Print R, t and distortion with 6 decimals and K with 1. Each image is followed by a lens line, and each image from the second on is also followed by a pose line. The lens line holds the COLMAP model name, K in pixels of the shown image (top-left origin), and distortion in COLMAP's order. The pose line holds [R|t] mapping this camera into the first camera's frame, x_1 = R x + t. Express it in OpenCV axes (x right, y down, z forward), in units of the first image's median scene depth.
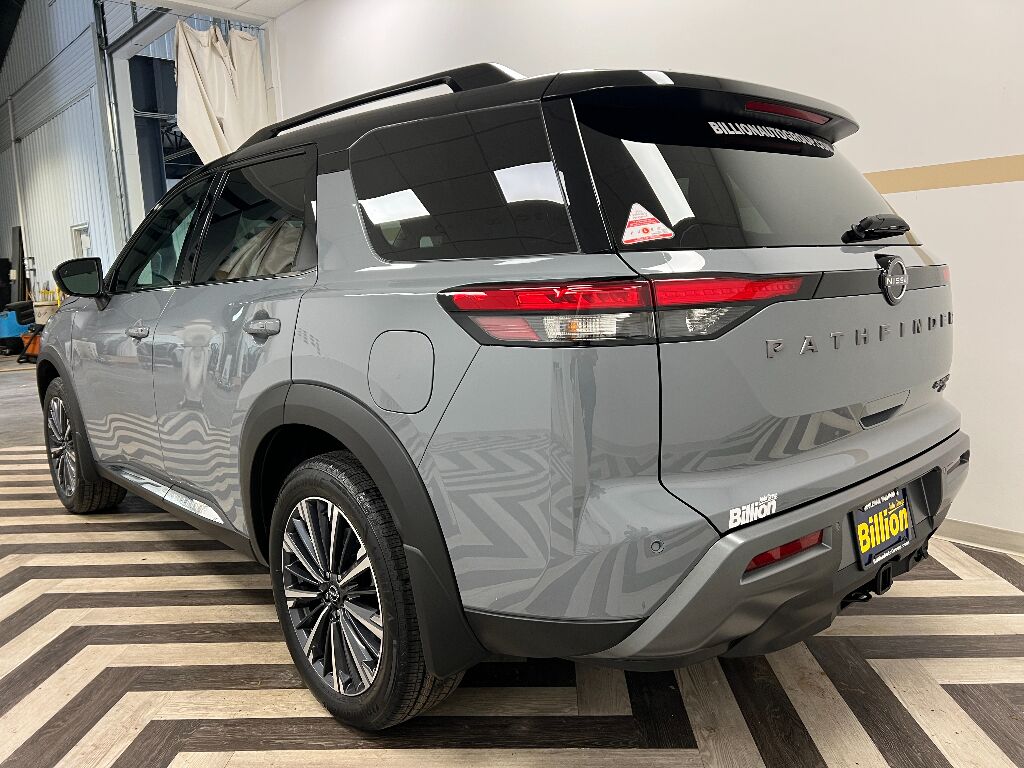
lens RADIAL K [[777.2, 0, 511.3], [0, 777.2, 378.0], [0, 0, 1]] dist [0.068247, -0.075534]
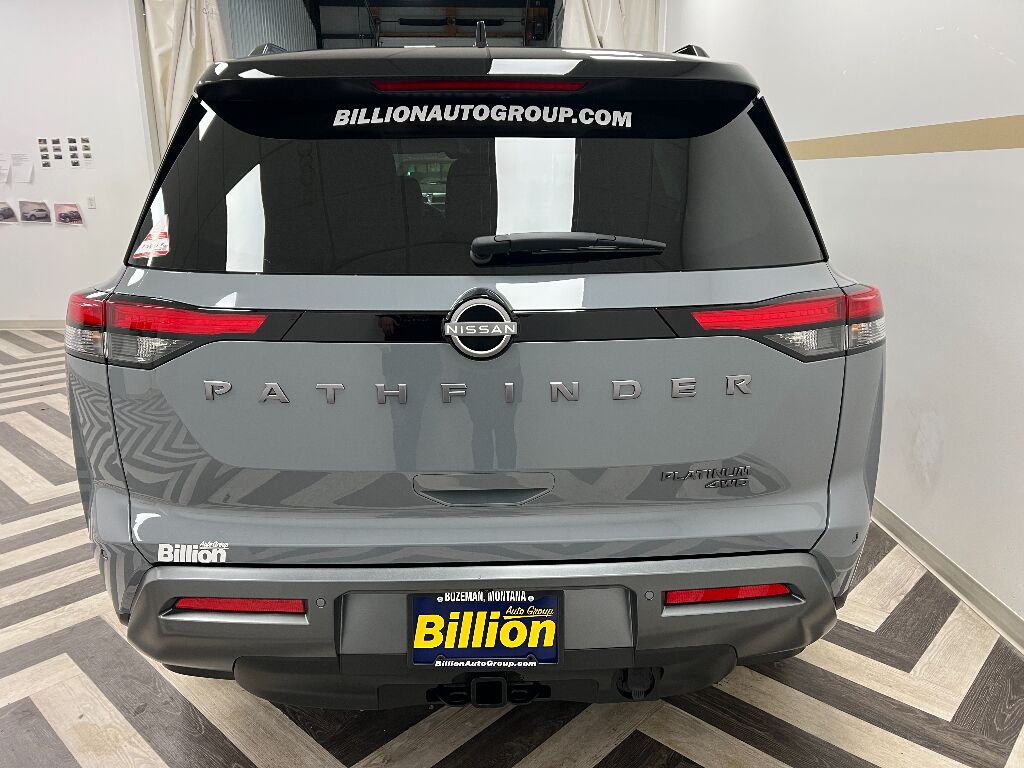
lens RADIAL K [[777.2, 0, 511.6], [0, 777.2, 386.8], [0, 0, 1]] dist [0.068247, -0.075534]
pose [[0.754826, 0.198549, -0.625153, 1.023582], [-0.110459, 0.977952, 0.177226, -0.212327], [0.646557, -0.064721, 0.760115, 0.471889]]
